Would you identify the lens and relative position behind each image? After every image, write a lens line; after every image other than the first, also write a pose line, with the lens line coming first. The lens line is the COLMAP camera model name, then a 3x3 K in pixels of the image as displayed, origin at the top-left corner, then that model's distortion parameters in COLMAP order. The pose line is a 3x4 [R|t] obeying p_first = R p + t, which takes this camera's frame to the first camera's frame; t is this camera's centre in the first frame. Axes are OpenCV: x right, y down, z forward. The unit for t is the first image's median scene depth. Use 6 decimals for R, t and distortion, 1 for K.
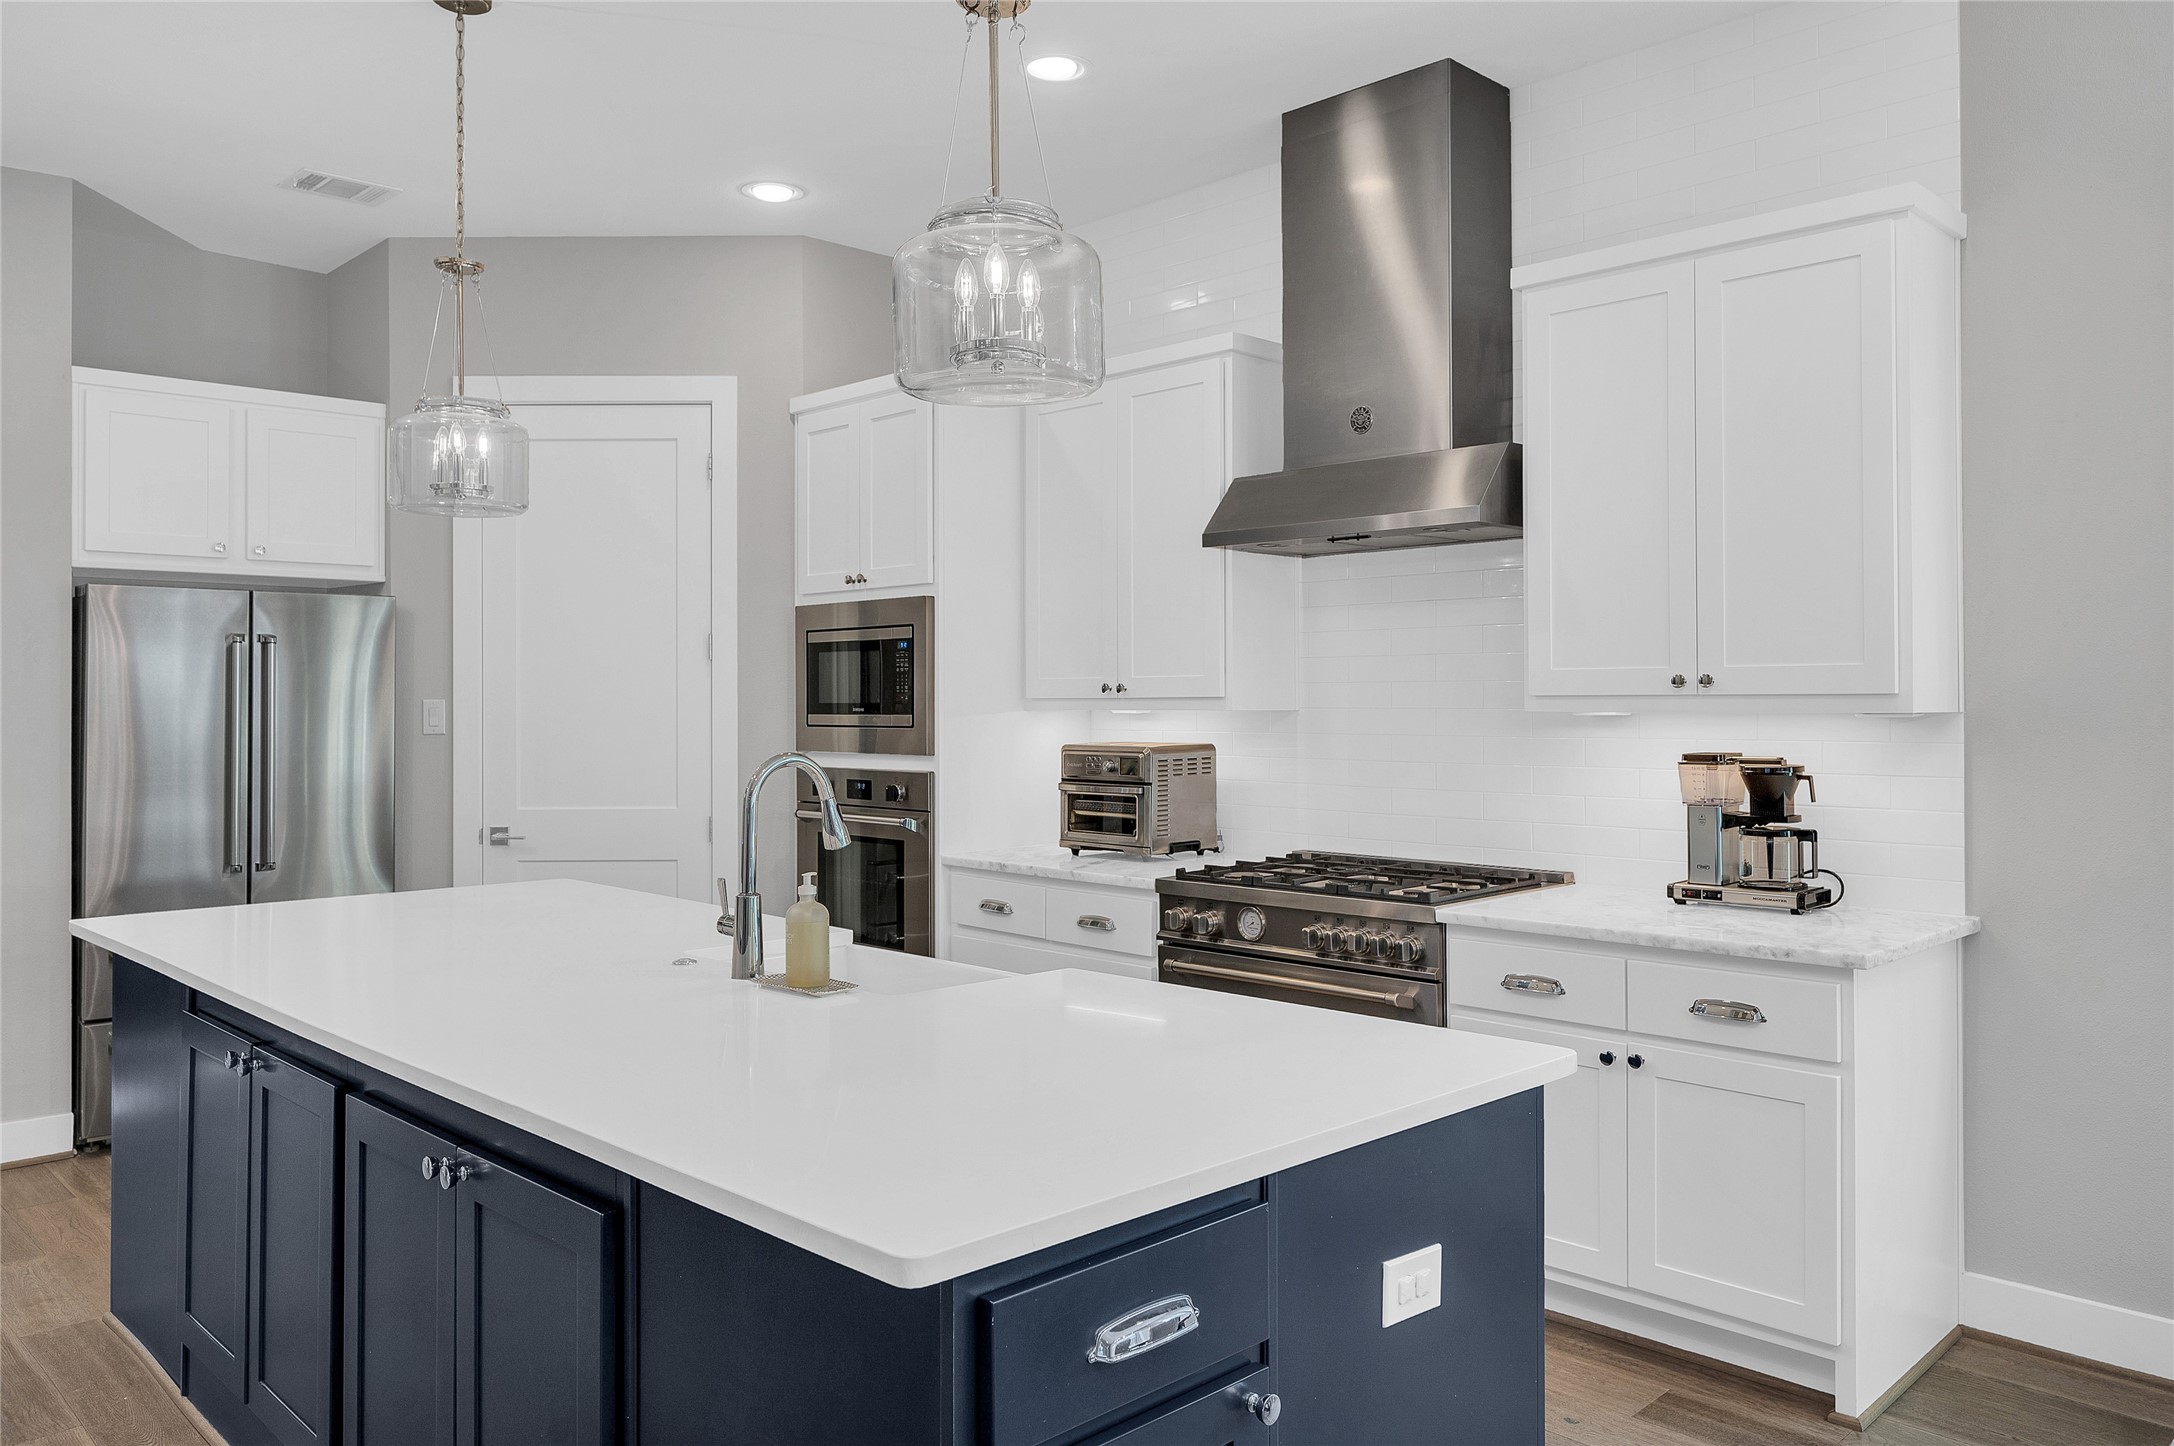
lens RADIAL K [[1554.5, 0, 1084.1], [0, 1554.5, 708.2], [0, 0, 1]] dist [-0.019139, -0.000861]
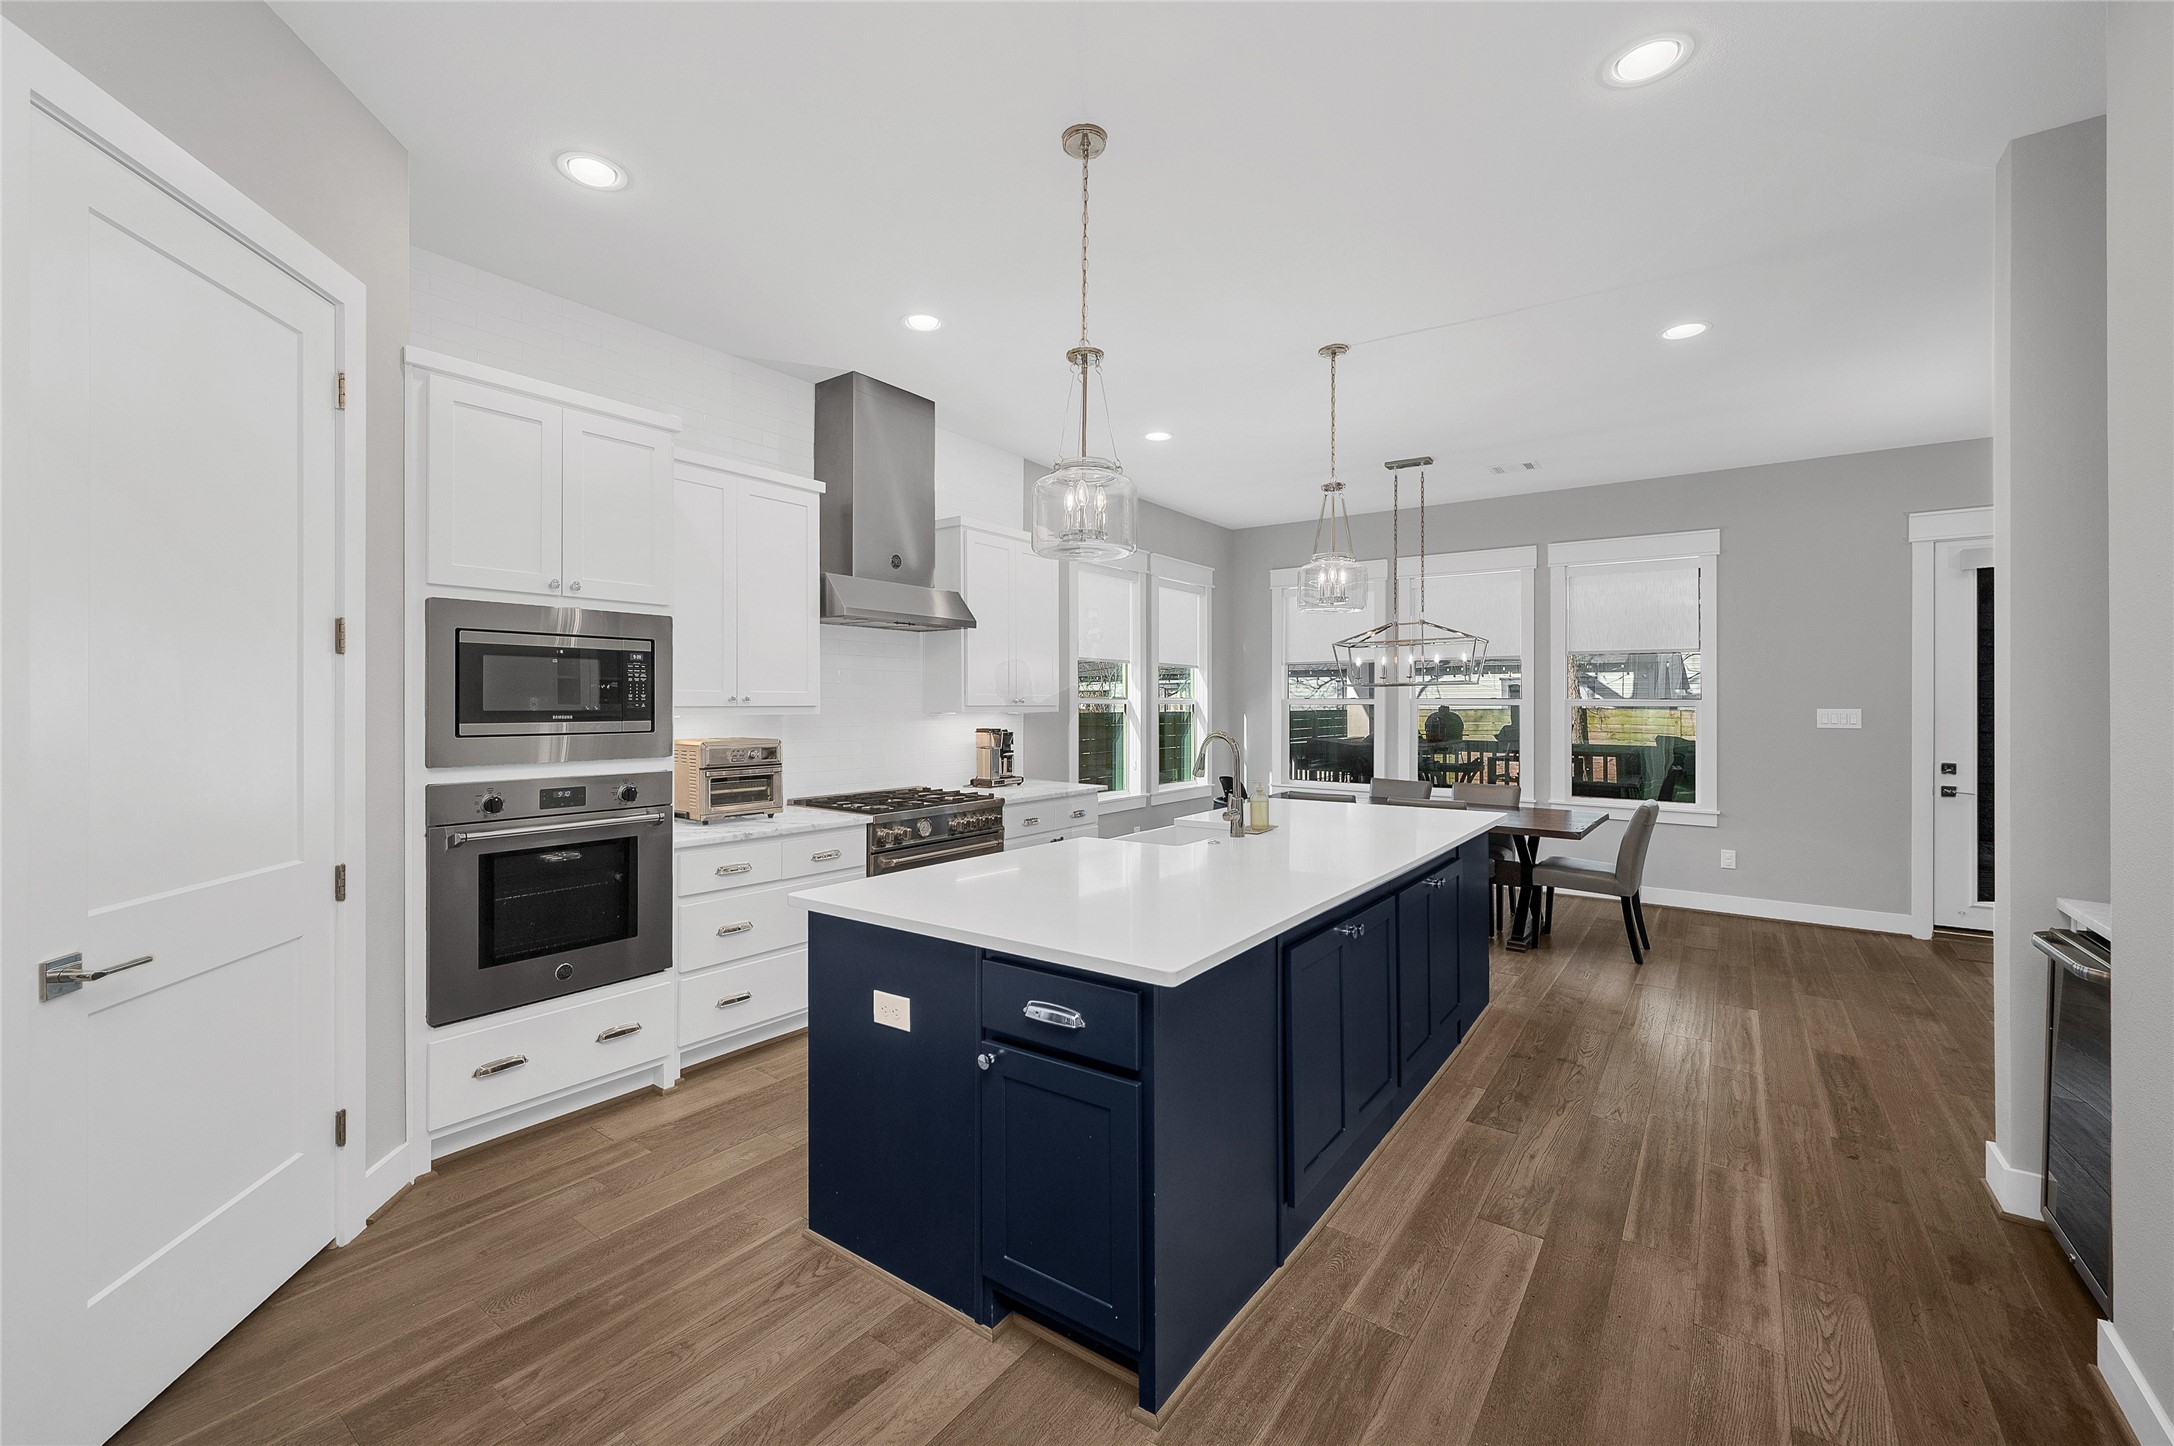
lens RADIAL K [[914.8, 0, 1092.4], [0, 914.8, 707.8], [0, 0, 1]] dist [0.001439, -0.000147]
pose [[-0.178959, -0.001097, 0.983856, -1.092823], [0.005371, 0.999983, 0.002092, -0.006279], [-0.983842, 0.005659, -0.178950, 1.085566]]
